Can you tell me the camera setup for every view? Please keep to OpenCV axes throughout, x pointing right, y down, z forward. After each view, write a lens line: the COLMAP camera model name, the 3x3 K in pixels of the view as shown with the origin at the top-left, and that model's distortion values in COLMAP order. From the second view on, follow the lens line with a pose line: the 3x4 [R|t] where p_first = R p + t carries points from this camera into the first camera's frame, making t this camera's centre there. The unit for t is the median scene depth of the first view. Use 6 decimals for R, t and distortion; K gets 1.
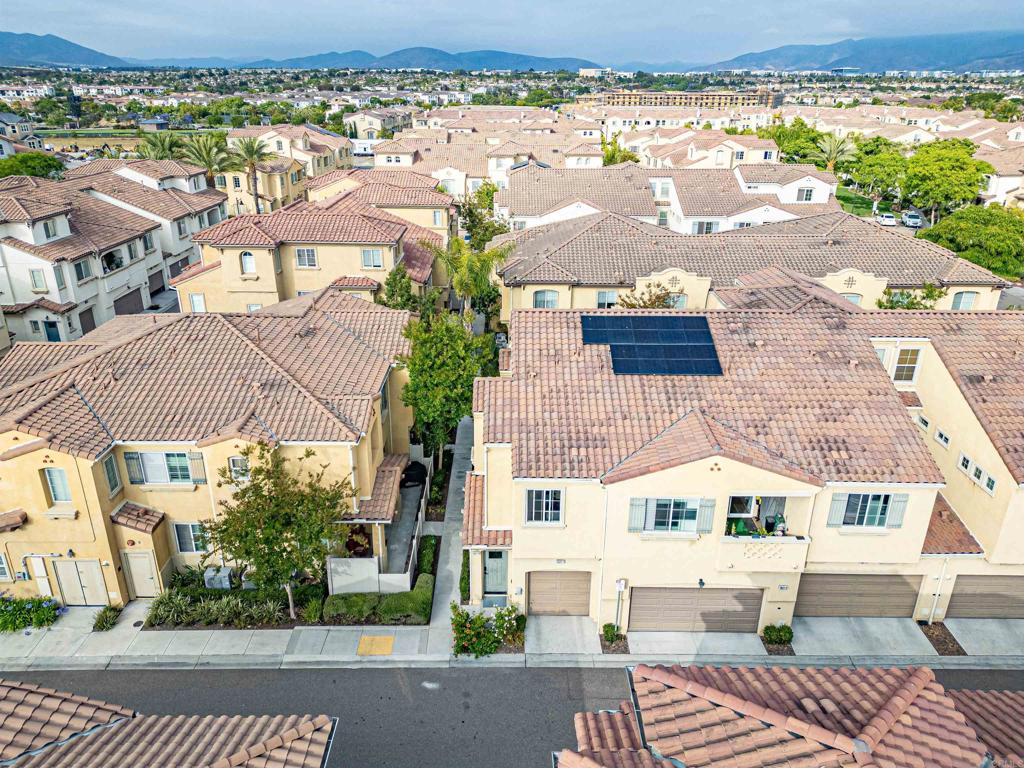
lens RADIAL K [[712.5, 0, 514.3], [0, 712.5, 379.7], [0, 0, 1]] dist [0.068992, -0.057724]
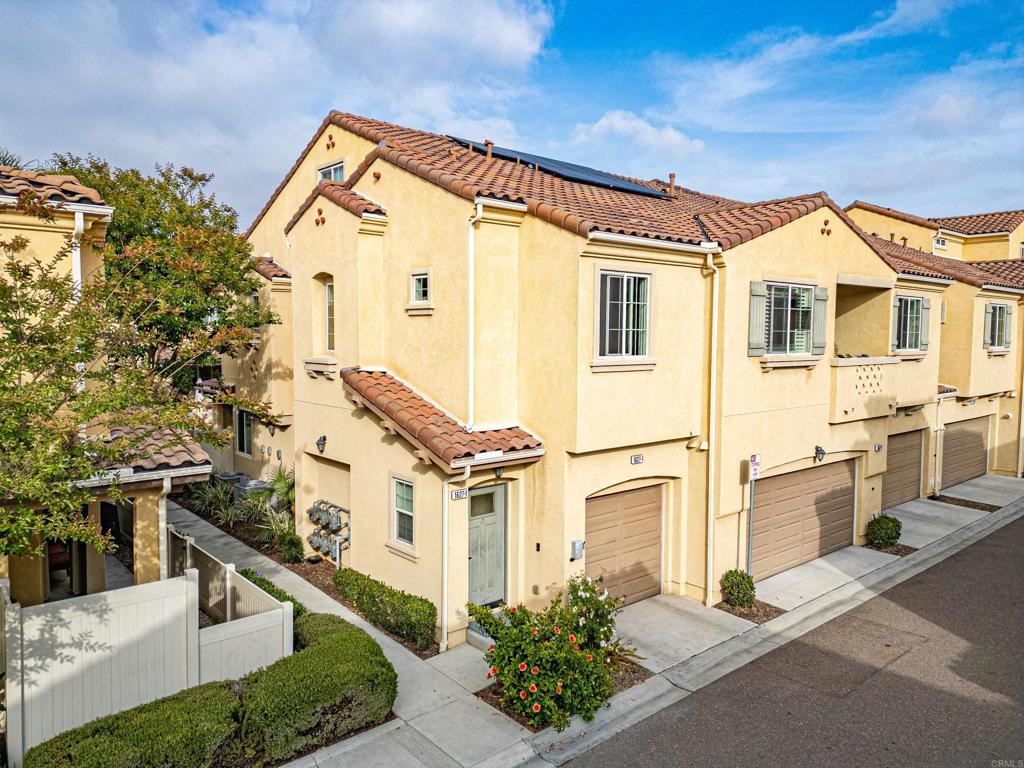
lens RADIAL K [[712.5, 0, 507.7], [0, 712.5, 382.9], [0, 0, 1]] dist [0.068992, -0.057724]
pose [[0.766163, -0.050382, 0.640669, -0.290891], [0.244329, 0.944897, -0.217882, 0.276543], [-0.594389, 0.323467, 0.736255, 0.656061]]
